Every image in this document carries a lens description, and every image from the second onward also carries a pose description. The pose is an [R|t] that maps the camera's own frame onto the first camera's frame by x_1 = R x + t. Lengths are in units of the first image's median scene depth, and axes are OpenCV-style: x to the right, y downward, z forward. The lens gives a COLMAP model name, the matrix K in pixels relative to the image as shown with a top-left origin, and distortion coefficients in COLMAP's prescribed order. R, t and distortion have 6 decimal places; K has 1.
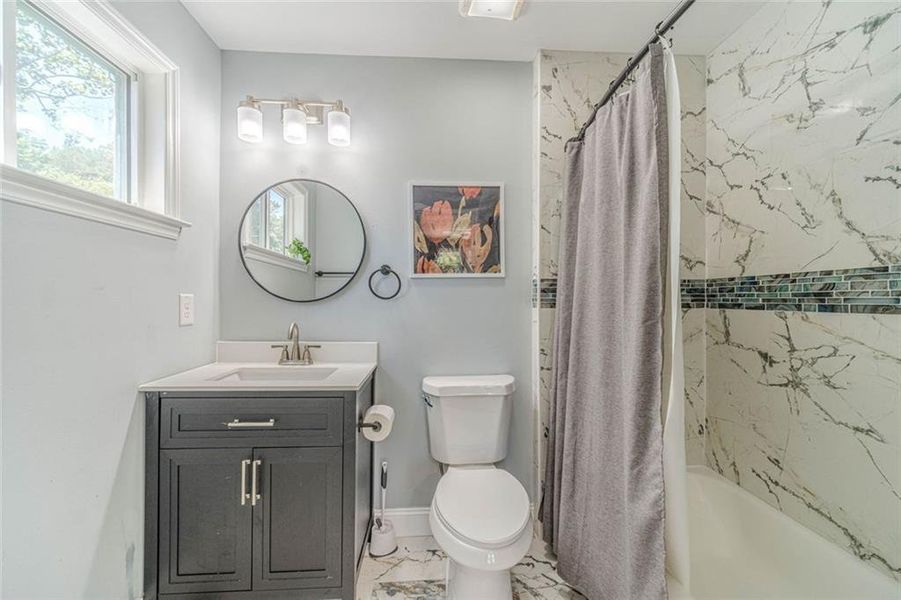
lens RADIAL K [[351.1, 0, 452.8], [0, 351.1, 299.9], [0, 0, 1]] dist [-0.000978, -0.000095]
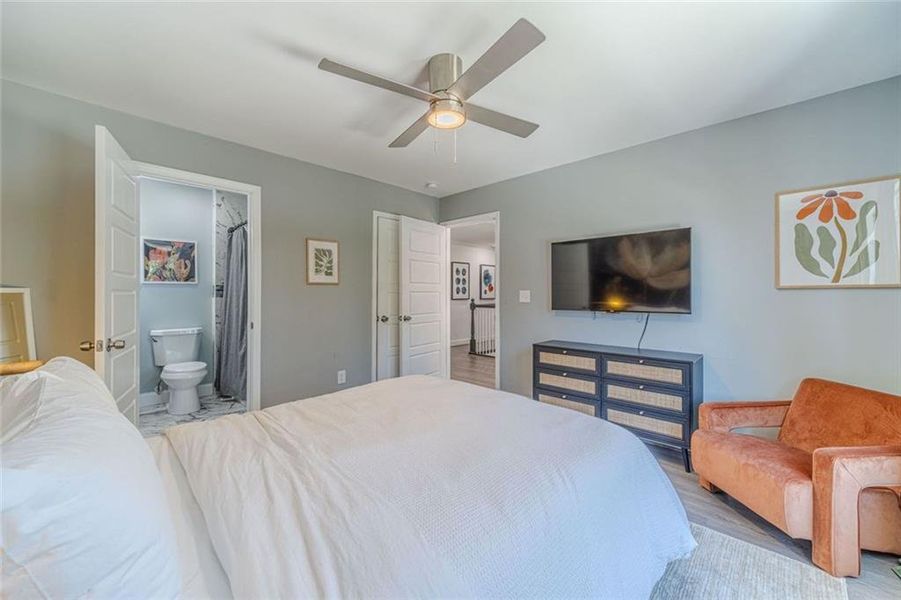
lens RADIAL K [[351.1, 0, 454.1], [0, 351.1, 299.3], [0, 0, 1]] dist [-0.000978, -0.000095]
pose [[0.730188, 0.000193, 0.683247, -0.193052], [0.000454, 1.000000, -0.000768, 0.038239], [-0.683246, 0.000871, 0.730187, -1.823198]]
